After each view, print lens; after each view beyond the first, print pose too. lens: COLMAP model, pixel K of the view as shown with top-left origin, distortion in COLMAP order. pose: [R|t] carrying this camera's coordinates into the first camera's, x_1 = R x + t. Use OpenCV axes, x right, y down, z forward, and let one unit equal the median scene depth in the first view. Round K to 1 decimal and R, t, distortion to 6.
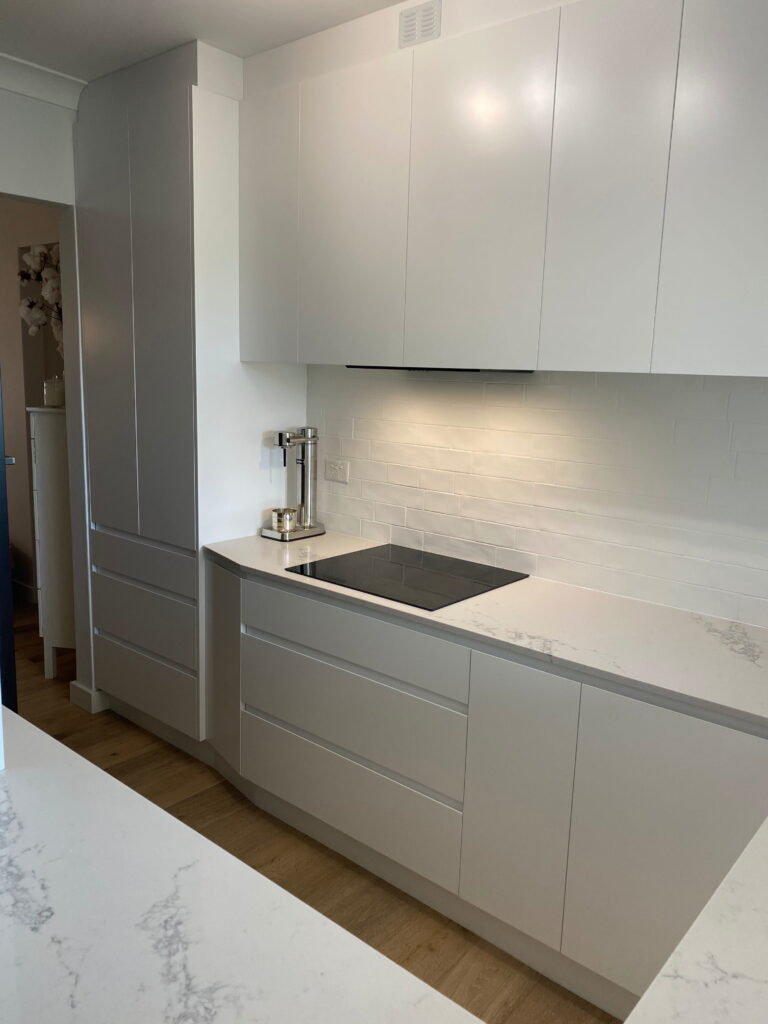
lens RADIAL K [[786.5, 0, 384.0], [0, 786.5, 512.0], [0, 0, 1]] dist [0.054856, 0.000497]
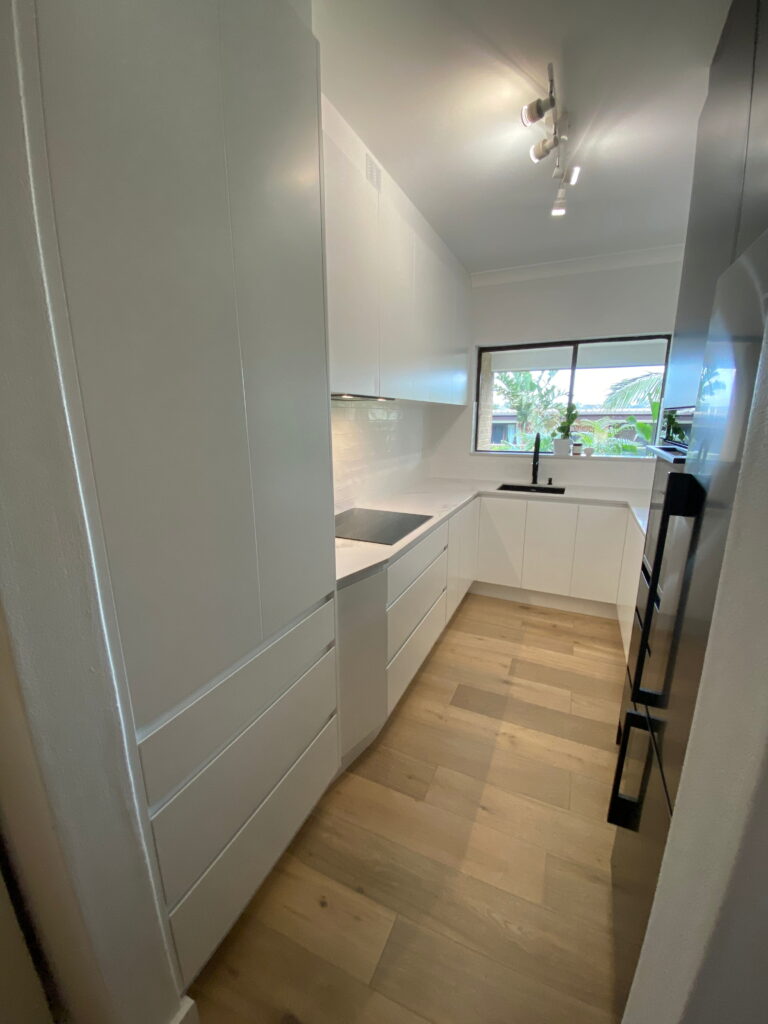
lens RADIAL K [[407.4, 0, 384.0], [0, 407.4, 512.0], [0, 0, 1]] dist [-0.000017, -0.000050]
pose [[-0.268346, -0.244178, 0.931862, -0.769663], [0.175068, 0.938872, 0.296429, -0.194809], [-0.947281, 0.242685, -0.209195, 1.138260]]
